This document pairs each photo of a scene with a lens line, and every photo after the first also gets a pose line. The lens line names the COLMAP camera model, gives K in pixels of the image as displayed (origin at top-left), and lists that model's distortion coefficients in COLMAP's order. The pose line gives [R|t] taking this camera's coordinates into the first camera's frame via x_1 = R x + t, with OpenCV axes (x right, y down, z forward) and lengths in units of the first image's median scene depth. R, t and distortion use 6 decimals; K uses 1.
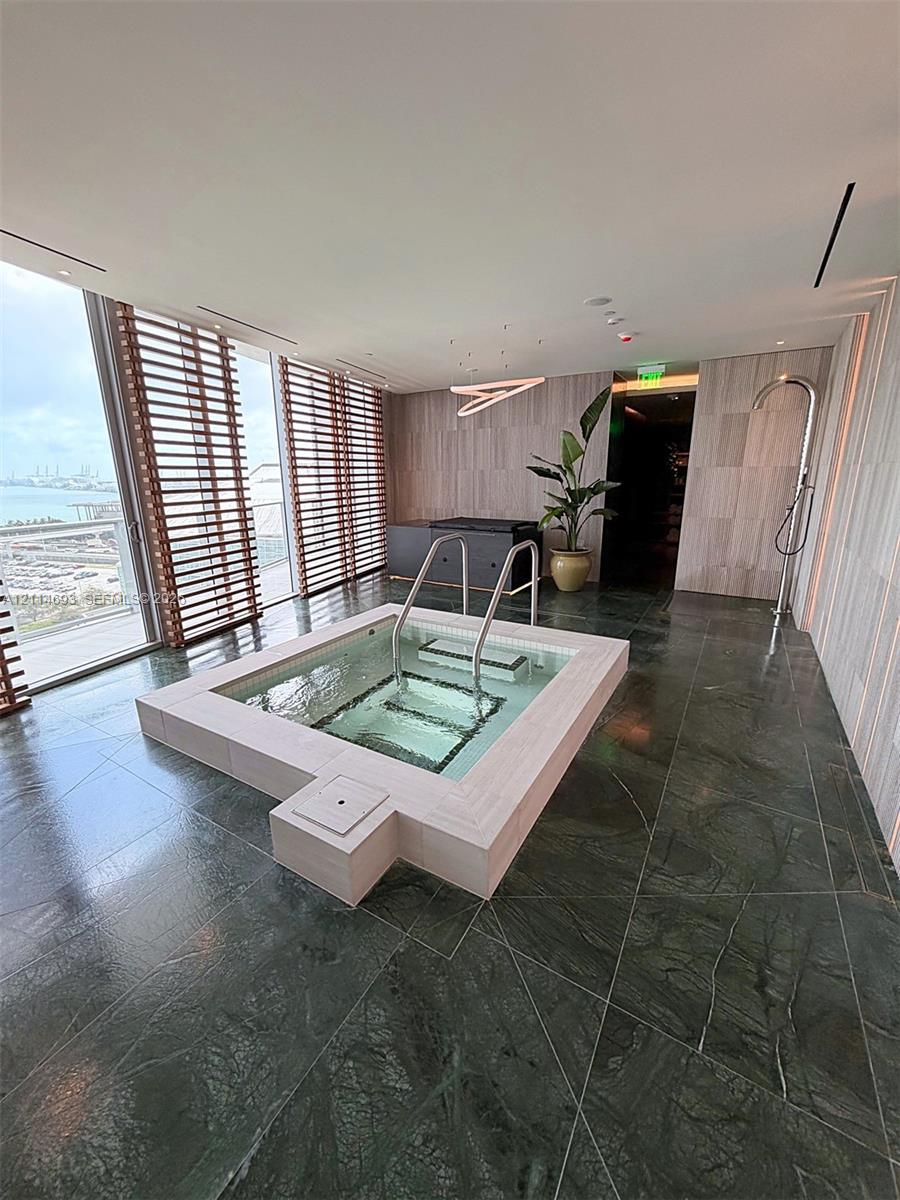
lens RADIAL K [[469.6, 0, 449.4], [0, 469.6, 596.2], [0, 0, 1]] dist [-0.006080, -0.002859]
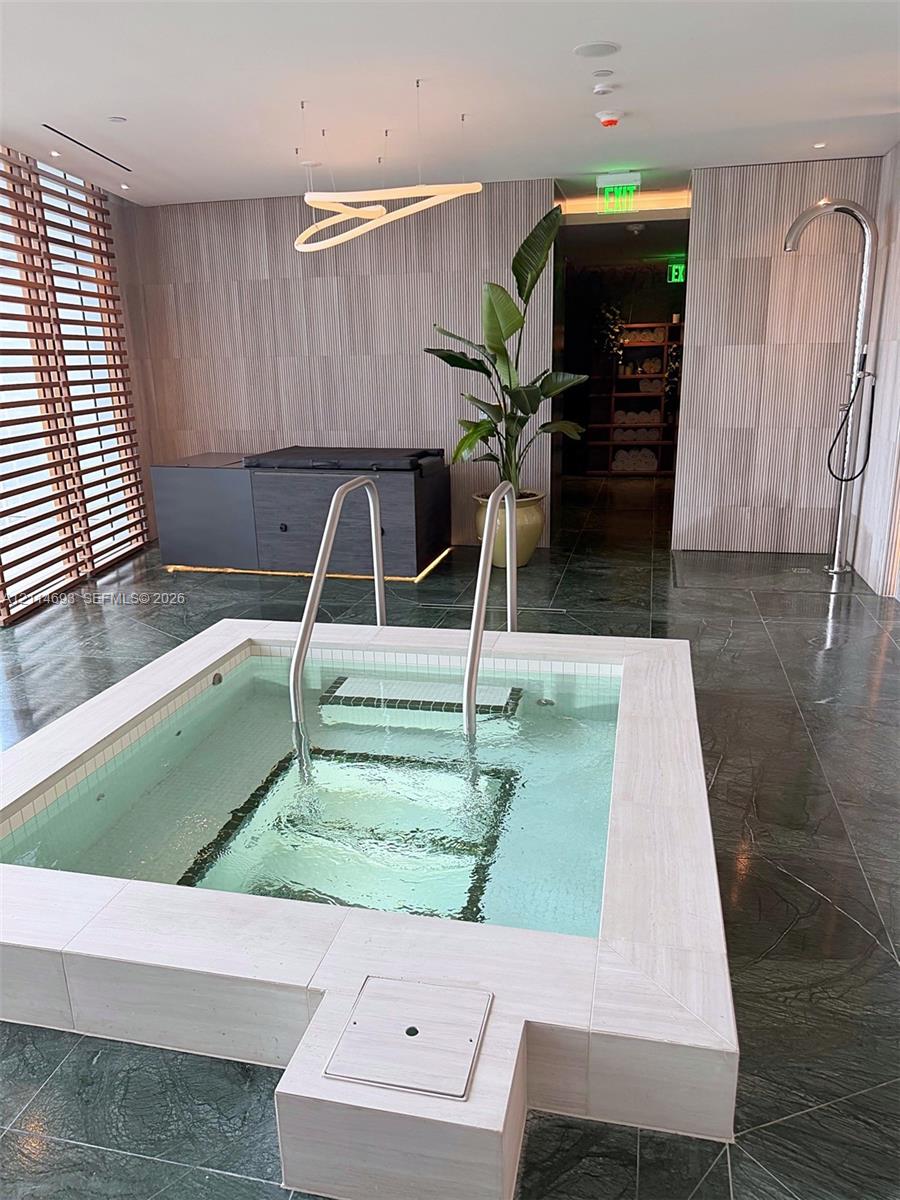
lens RADIAL K [[829.3, 0, 456.0], [0, 829.3, 606.4], [0, 0, 1]] dist [0.029734, -0.027480]
pose [[0.949449, -0.099714, 0.297663, -0.129307], [0.091112, 0.994926, 0.042673, -0.012432], [-0.300408, -0.013395, 0.953717, 0.050428]]
